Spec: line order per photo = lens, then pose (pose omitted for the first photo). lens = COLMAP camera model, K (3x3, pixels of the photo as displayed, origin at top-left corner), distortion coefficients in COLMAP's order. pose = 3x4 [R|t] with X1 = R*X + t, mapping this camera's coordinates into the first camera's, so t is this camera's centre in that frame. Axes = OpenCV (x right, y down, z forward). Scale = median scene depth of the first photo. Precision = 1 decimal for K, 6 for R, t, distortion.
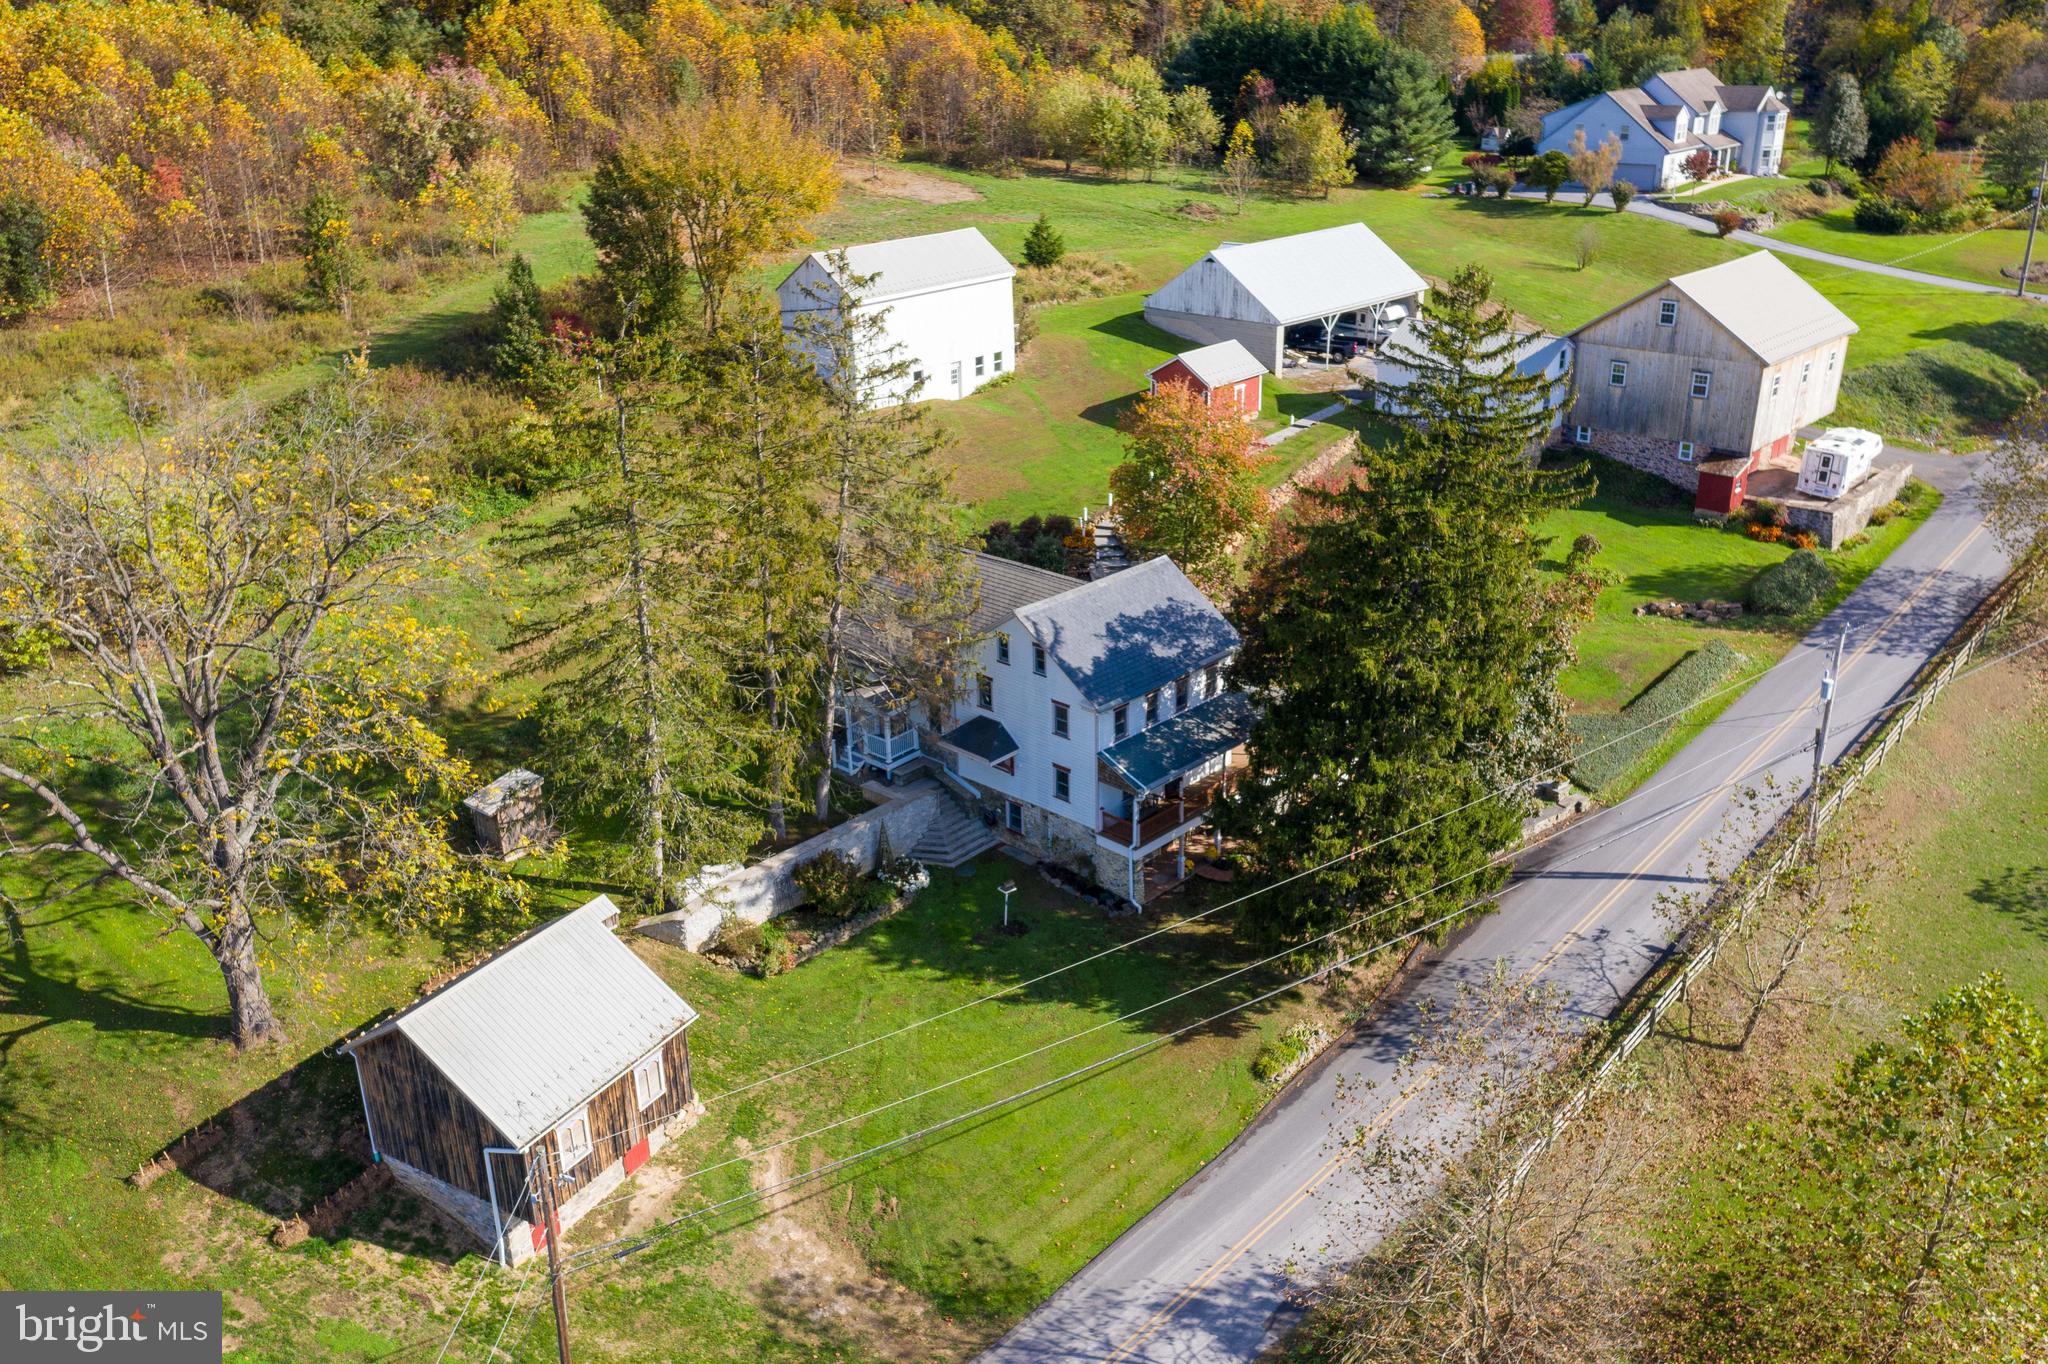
lens RADIAL K [[1673.7, 0, 1028.7], [0, 1673.7, 682.1], [0, 0, 1]] dist [0.010956, -0.002419]
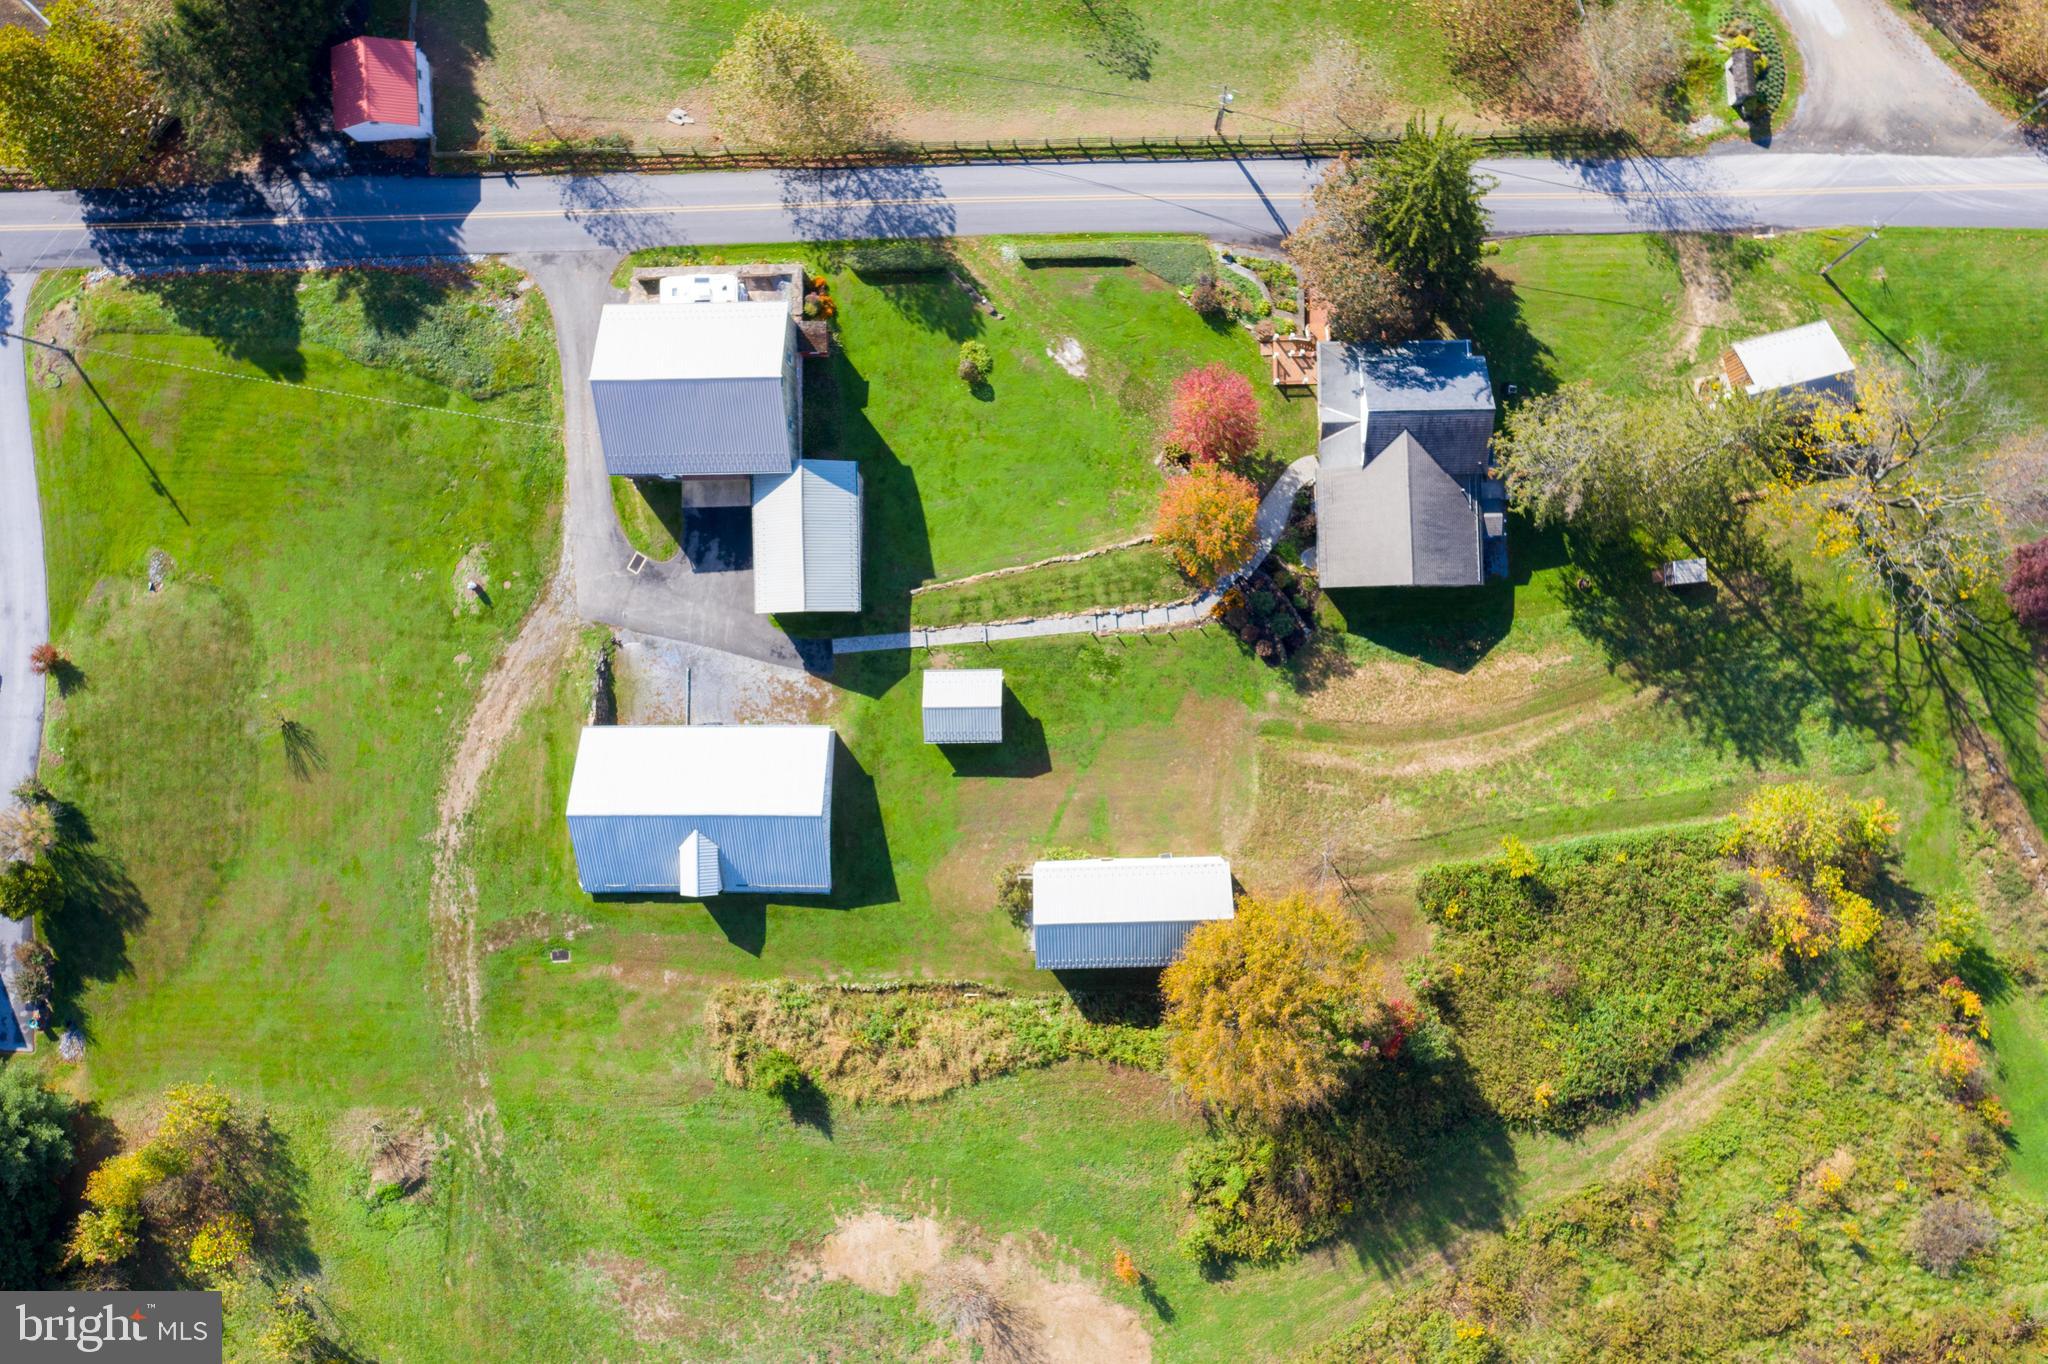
lens RADIAL K [[1673.7, 0, 1028.1], [0, 1673.7, 685.8], [0, 0, 1]] dist [0.010956, -0.002419]
pose [[-0.698569, -0.714420, 0.040062, 0.063044], [0.312654, -0.254397, 0.915166, -2.124419], [-0.643622, 0.651832, 0.401080, 0.824158]]
